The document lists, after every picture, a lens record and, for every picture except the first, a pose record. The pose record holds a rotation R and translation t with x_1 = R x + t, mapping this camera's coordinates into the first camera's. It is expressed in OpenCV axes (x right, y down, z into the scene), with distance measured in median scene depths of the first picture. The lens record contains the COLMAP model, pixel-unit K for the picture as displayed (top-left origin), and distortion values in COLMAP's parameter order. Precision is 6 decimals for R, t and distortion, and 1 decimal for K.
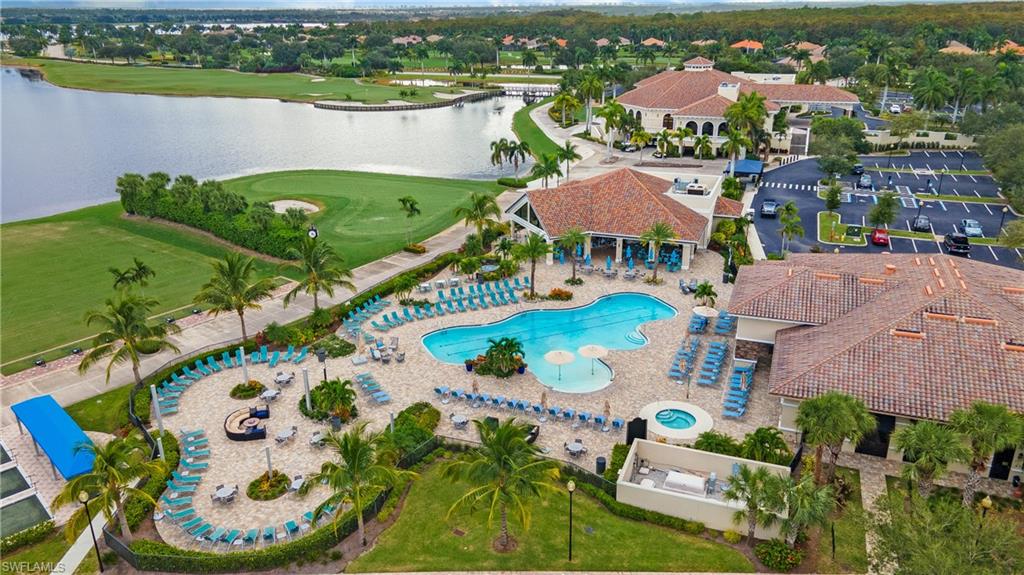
lens RADIAL K [[742.4, 0, 506.9], [0, 742.4, 292.0], [0, 0, 1]] dist [0.036063, 0.021621]
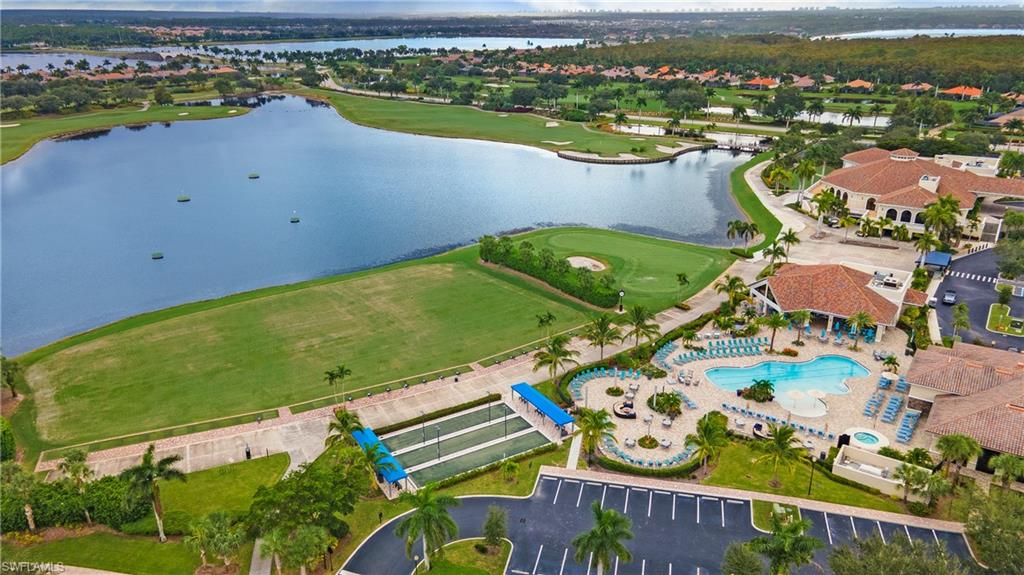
lens RADIAL K [[742.4, 0, 509.5], [0, 742.4, 289.3], [0, 0, 1]] dist [0.036063, 0.021621]
pose [[0.973183, 0.089360, -0.211964, -0.161005], [-0.090855, 0.995860, 0.002695, -0.070373], [0.211328, 0.016635, 0.977274, -0.593318]]
